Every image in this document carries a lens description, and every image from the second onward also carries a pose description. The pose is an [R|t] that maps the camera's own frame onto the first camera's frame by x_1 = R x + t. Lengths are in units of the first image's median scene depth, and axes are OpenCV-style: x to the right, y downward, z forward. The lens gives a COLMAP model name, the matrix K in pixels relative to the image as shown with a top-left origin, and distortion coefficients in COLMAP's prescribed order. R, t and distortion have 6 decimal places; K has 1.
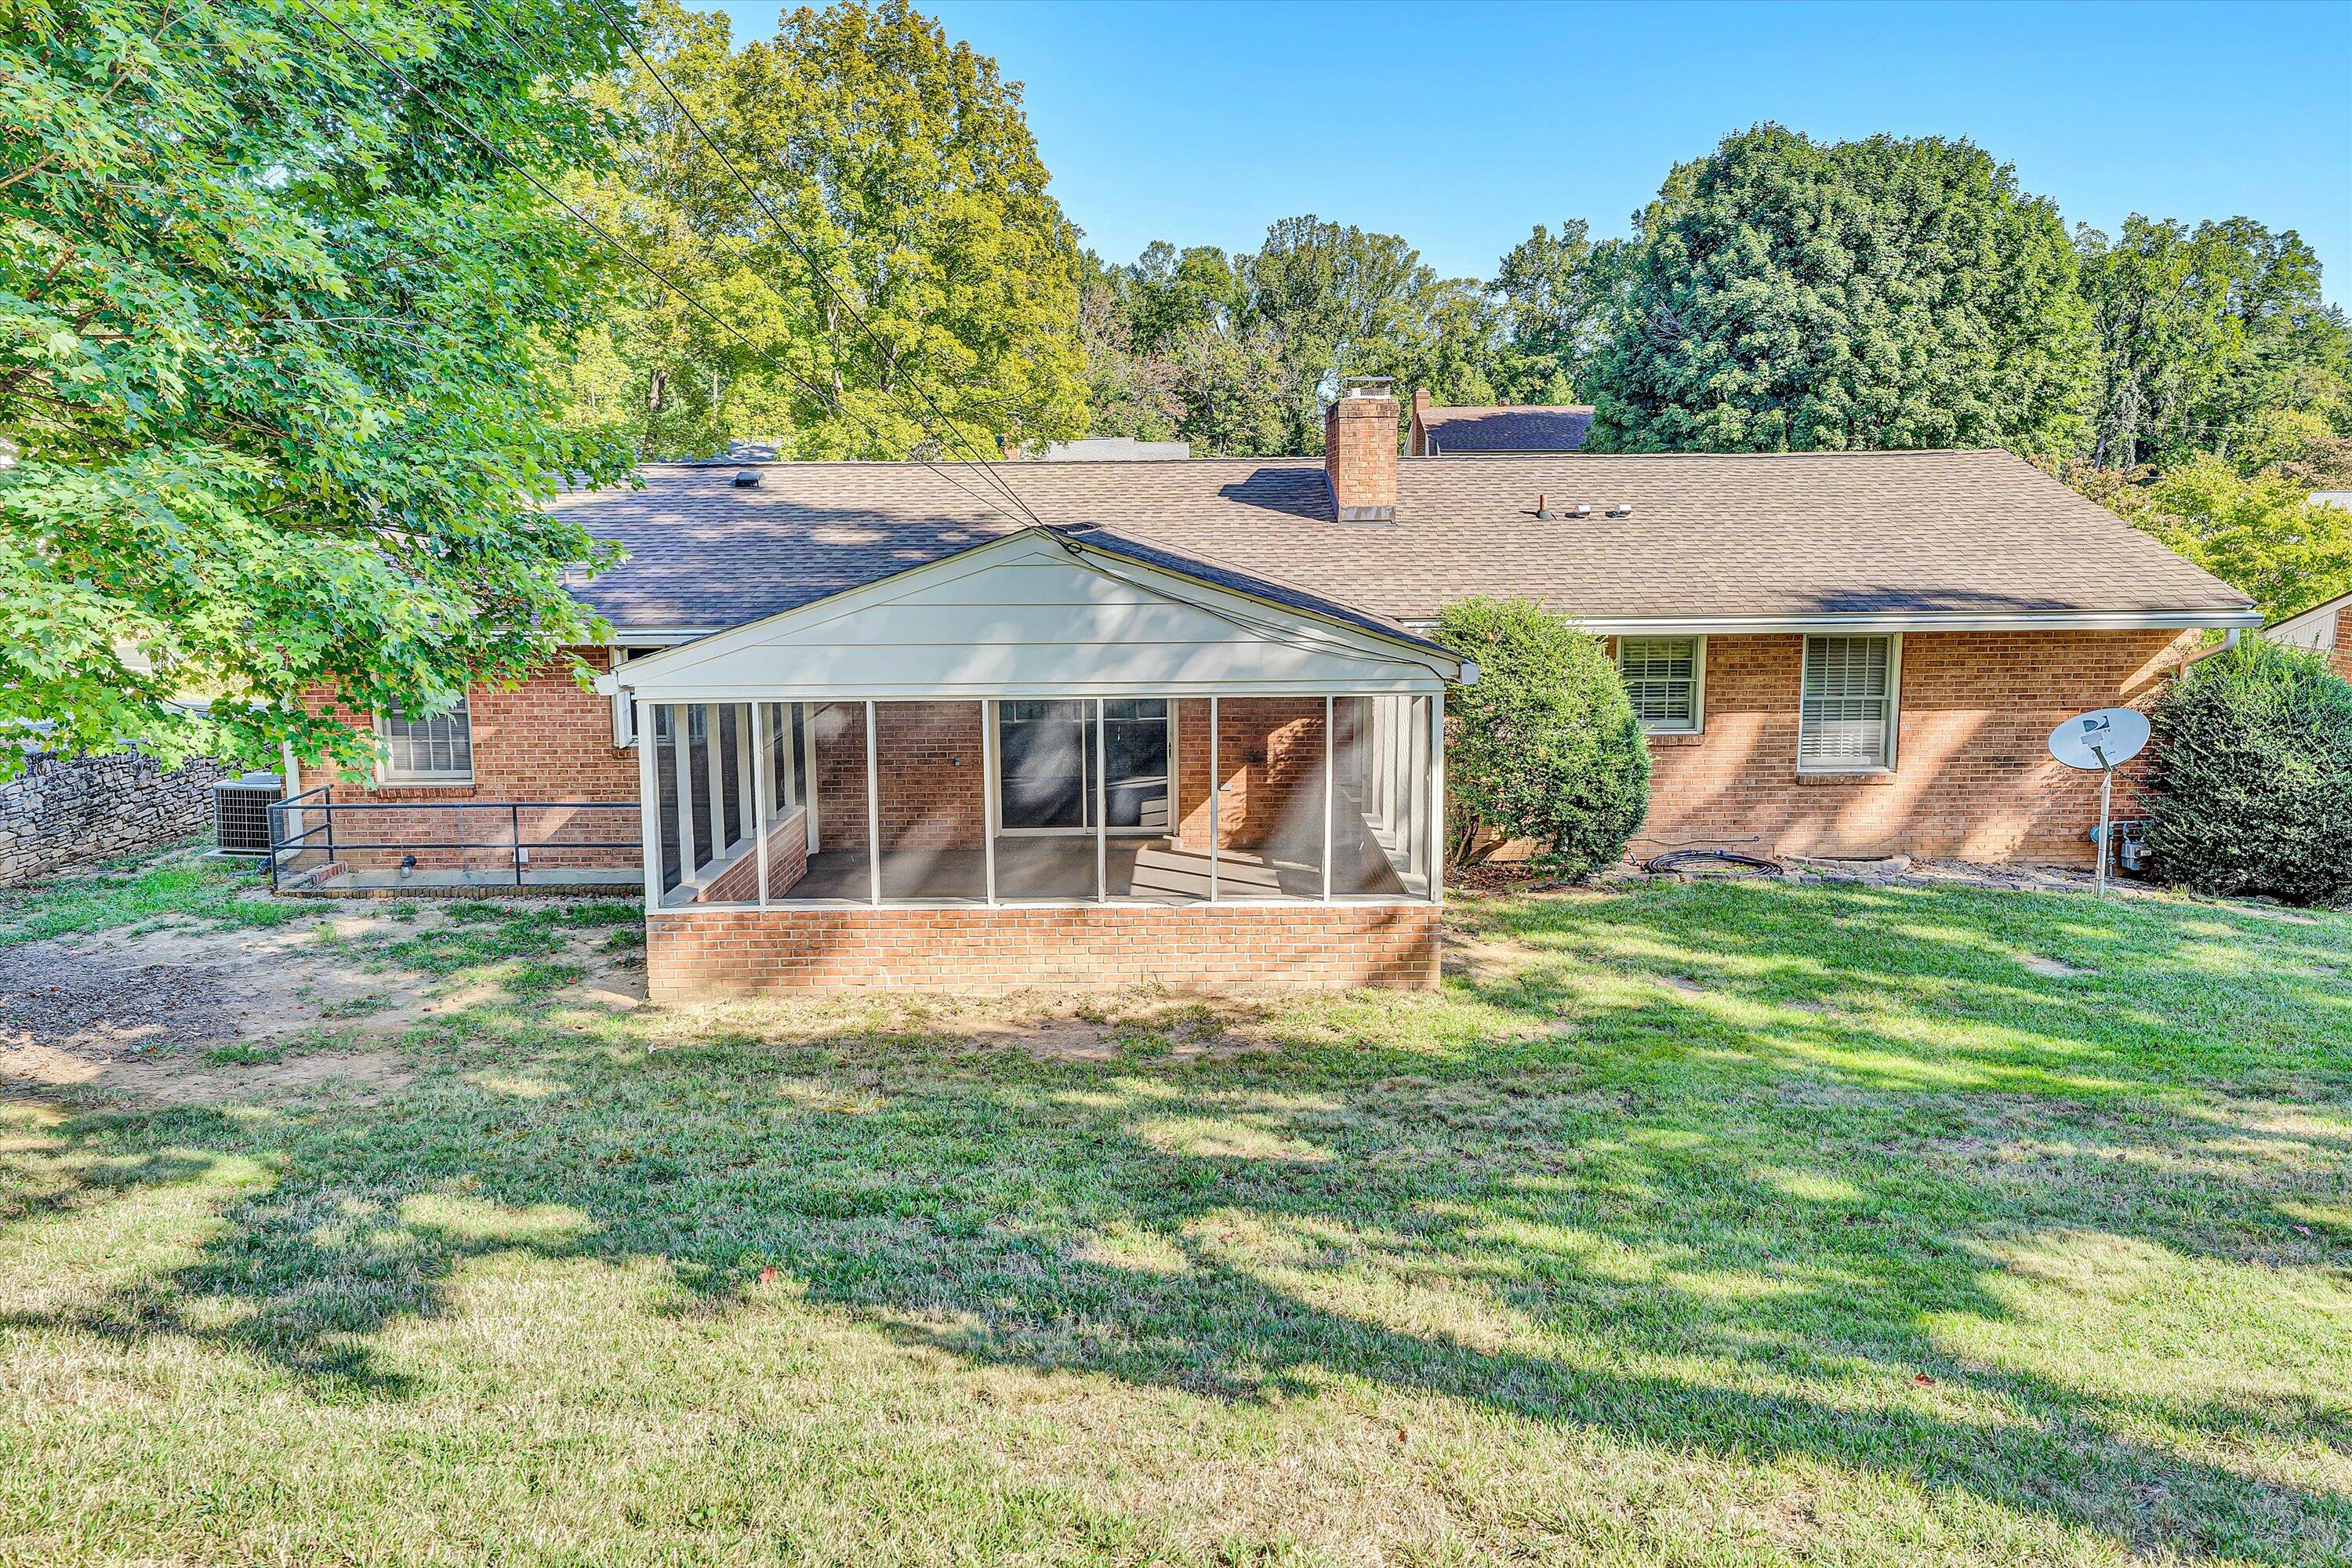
lens RADIAL K [[1797.3, 0, 1181.0], [0, 1797.3, 713.1], [0, 0, 1]] dist [0.000932, 0.004434]
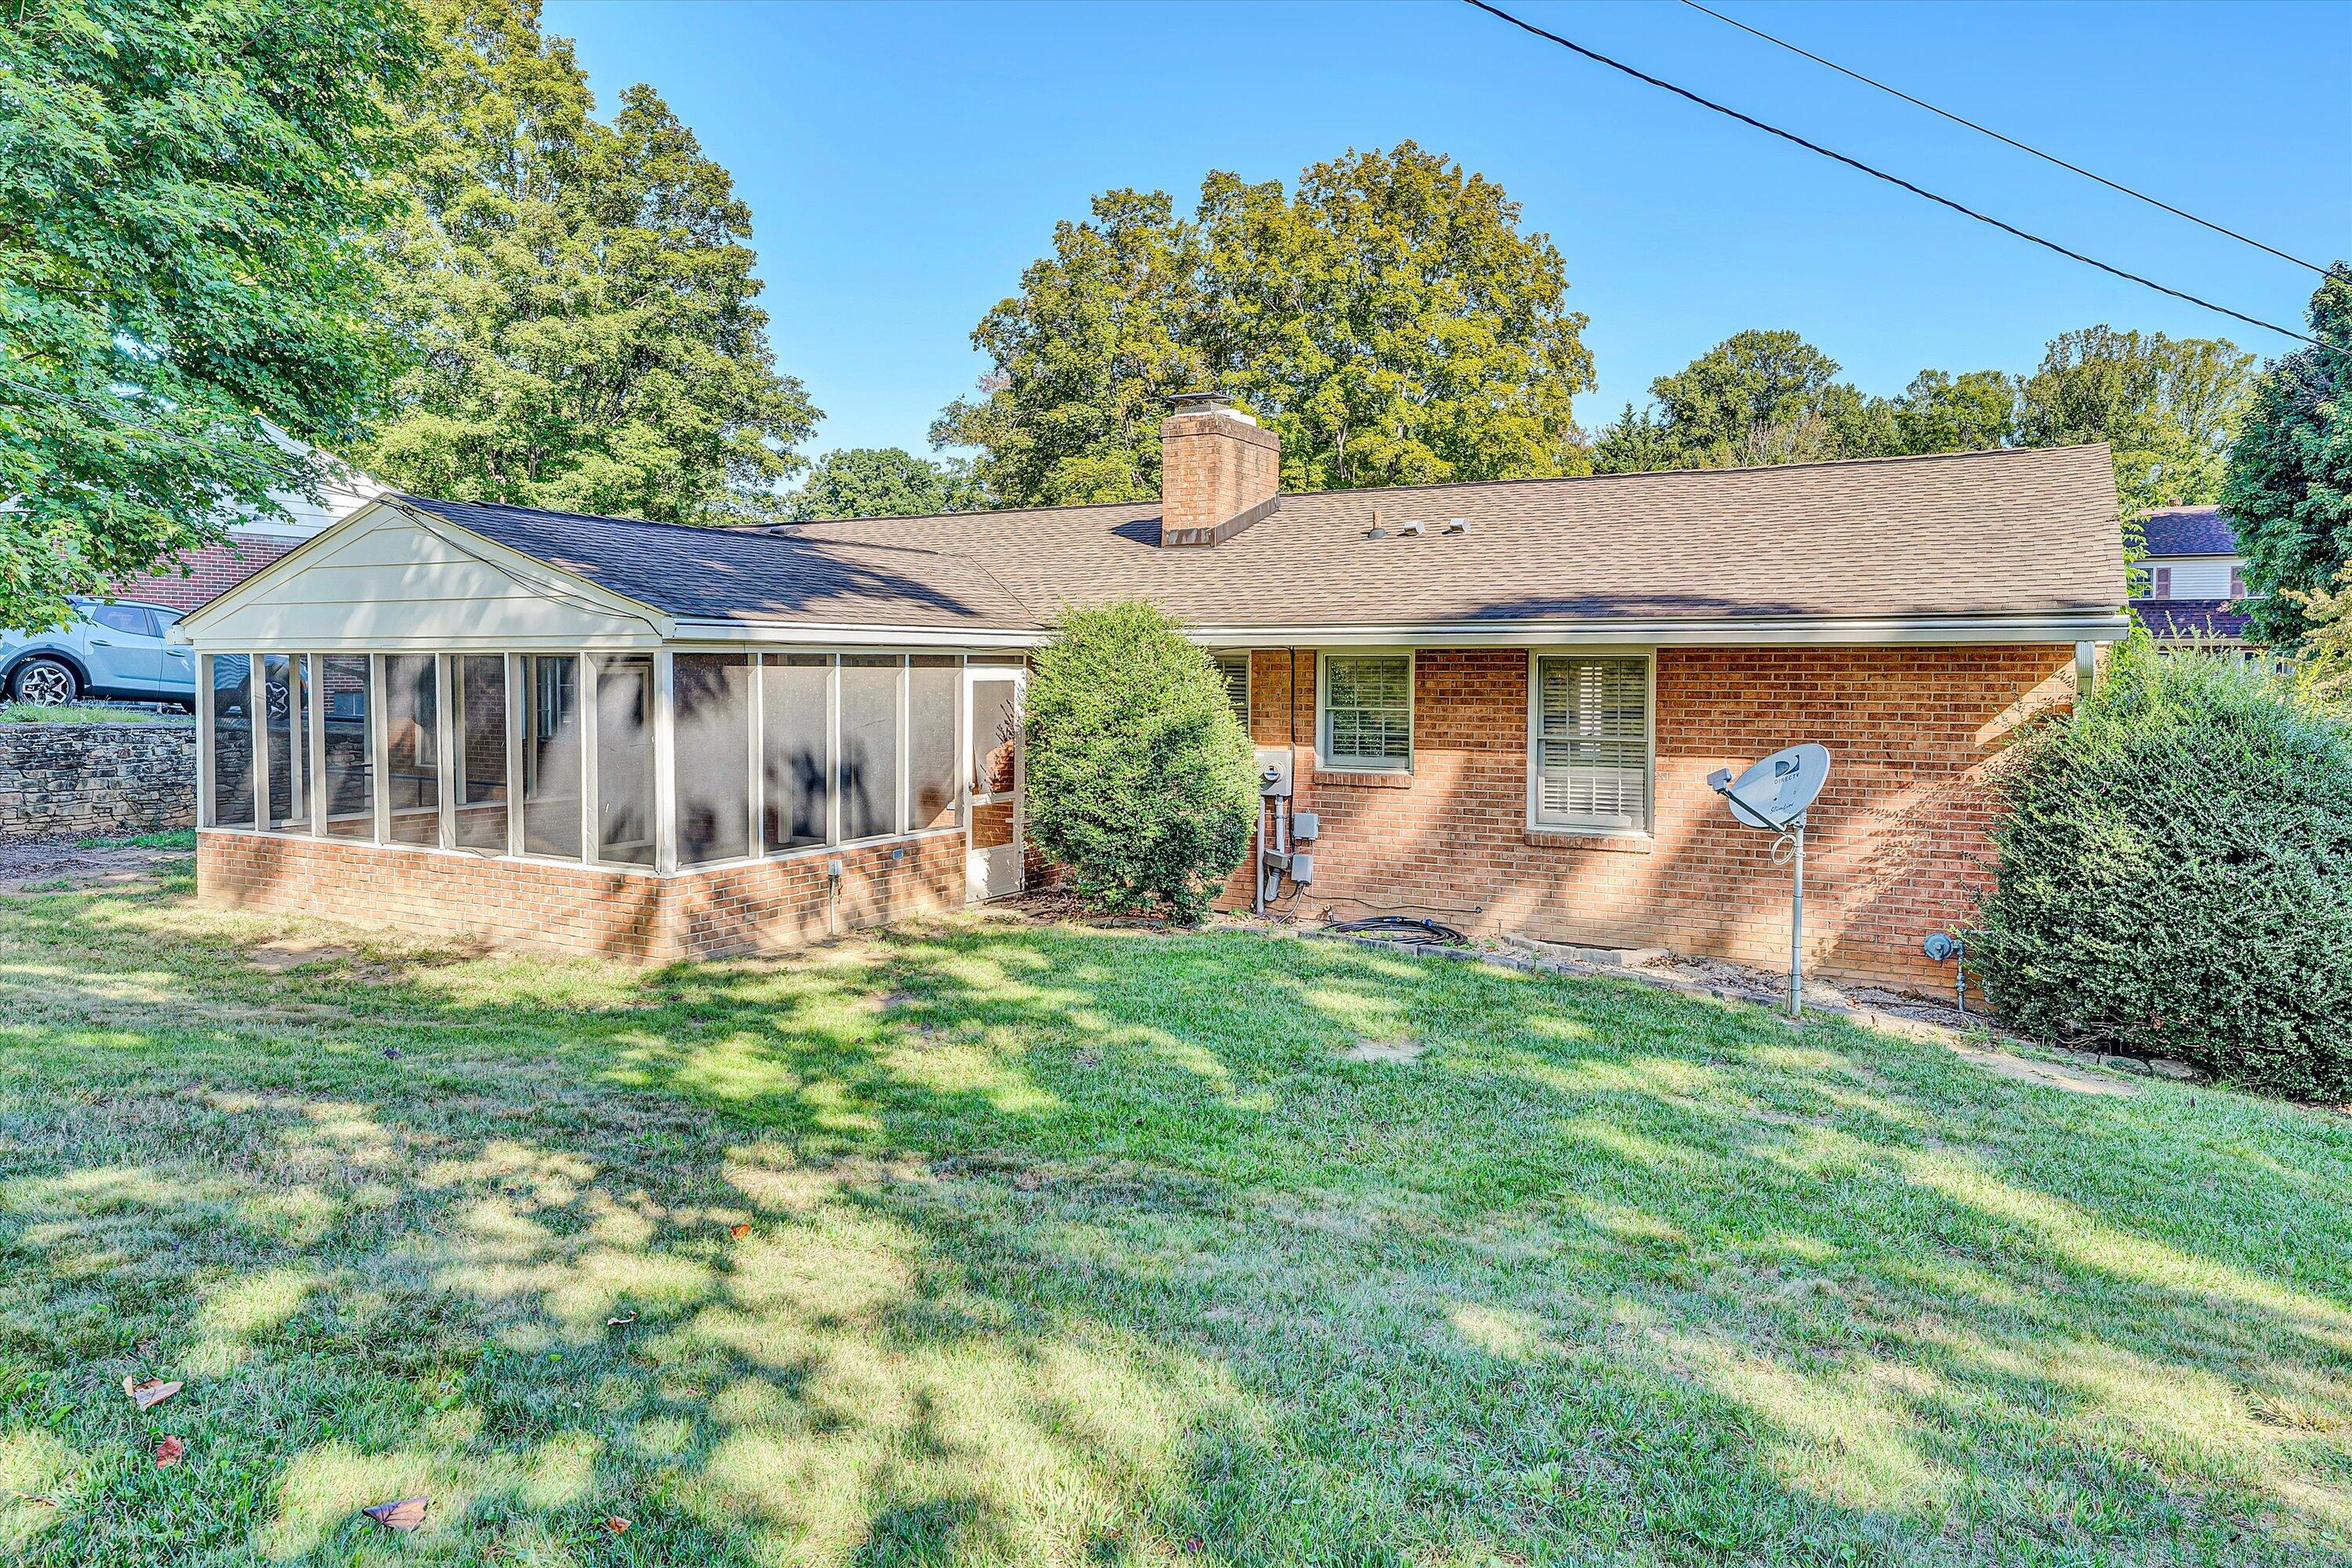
lens RADIAL K [[1691.9, 0, 1177.2], [0, 1691.9, 679.8], [0, 0, 1]] dist [0.006198, 0.002567]
pose [[0.840423, 0.013482, -0.541764, 0.624253], [-0.075519, 0.992850, -0.092444, 0.048733], [0.536644, 0.118605, 0.835432, 0.289210]]
